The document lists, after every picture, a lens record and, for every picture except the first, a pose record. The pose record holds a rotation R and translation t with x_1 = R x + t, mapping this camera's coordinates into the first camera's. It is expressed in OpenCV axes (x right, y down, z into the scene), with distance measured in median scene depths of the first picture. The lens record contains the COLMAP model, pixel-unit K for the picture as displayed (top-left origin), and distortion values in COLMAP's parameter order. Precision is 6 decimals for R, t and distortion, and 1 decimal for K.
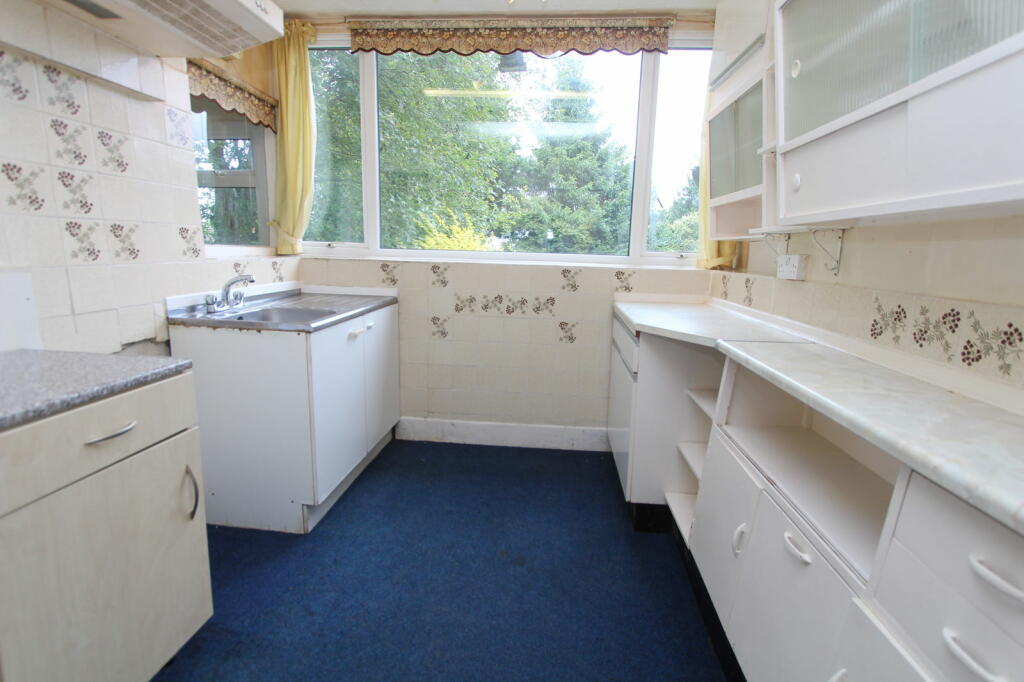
lens RADIAL K [[481.2, 0, 512.0], [0, 481.2, 341.0], [0, 0, 1]] dist [-0.002330, -0.000415]
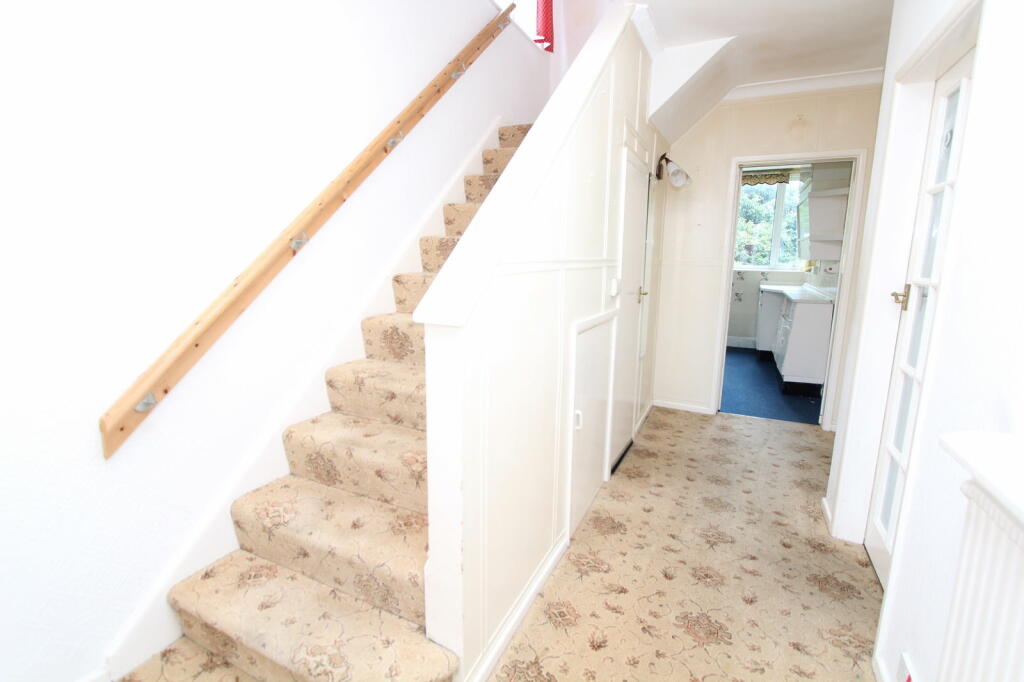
lens RADIAL K [[481.2, 0, 512.0], [0, 481.2, 341.0], [0, 0, 1]] dist [-0.002330, -0.000415]
pose [[0.940042, 0.043014, -0.338336, -0.128868], [-0.047689, 0.998847, -0.005514, 0.268953], [0.337709, 0.021318, 0.941009, -1.663206]]
